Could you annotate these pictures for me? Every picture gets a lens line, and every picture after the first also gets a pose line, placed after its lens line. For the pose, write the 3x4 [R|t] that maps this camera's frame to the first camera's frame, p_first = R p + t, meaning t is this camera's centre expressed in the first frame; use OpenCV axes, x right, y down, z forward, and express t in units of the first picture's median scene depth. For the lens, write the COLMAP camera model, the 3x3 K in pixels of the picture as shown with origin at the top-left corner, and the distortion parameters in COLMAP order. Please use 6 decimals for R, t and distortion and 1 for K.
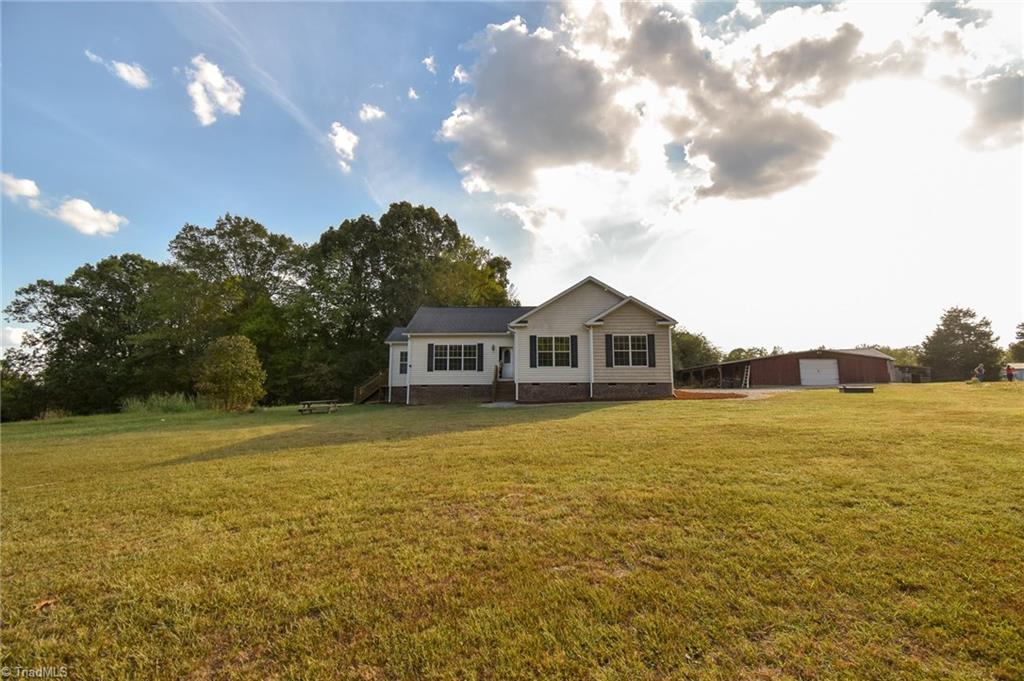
lens RADIAL K [[454.2, 0, 520.9], [0, 454.2, 344.9], [0, 0, 1]] dist [-0.004682, -0.012331]
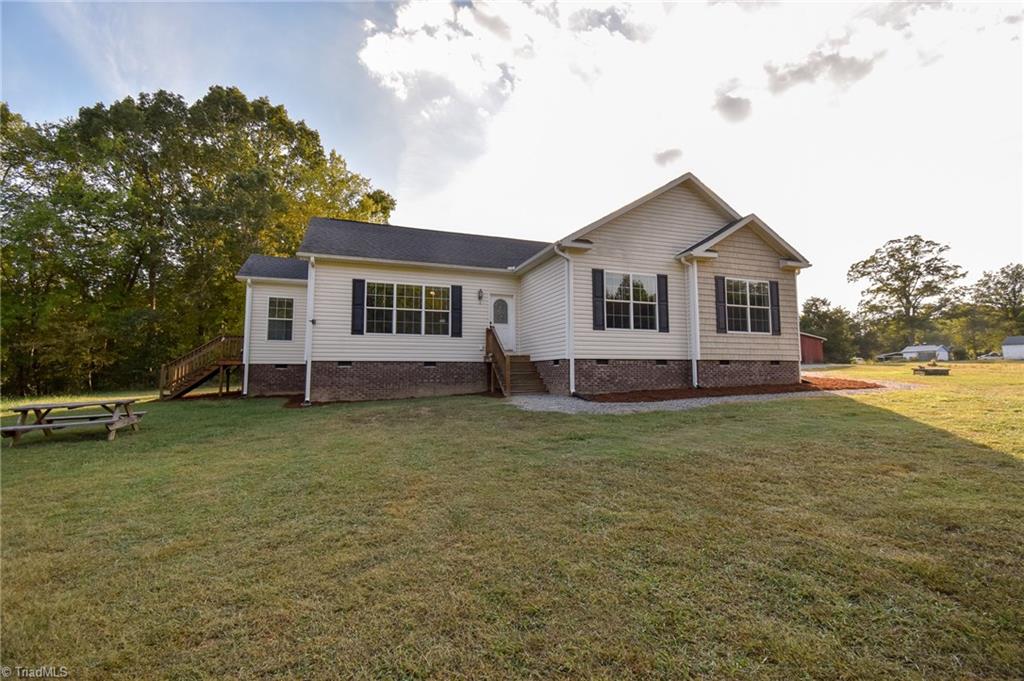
lens RADIAL K [[454.2, 0, 530.3], [0, 454.2, 345.2], [0, 0, 1]] dist [-0.004682, -0.012331]
pose [[0.927033, 0.021134, 0.374384, -0.187916], [-0.038976, 0.998433, 0.040148, 0.038198], [-0.372949, -0.051811, 0.926404, 0.418069]]
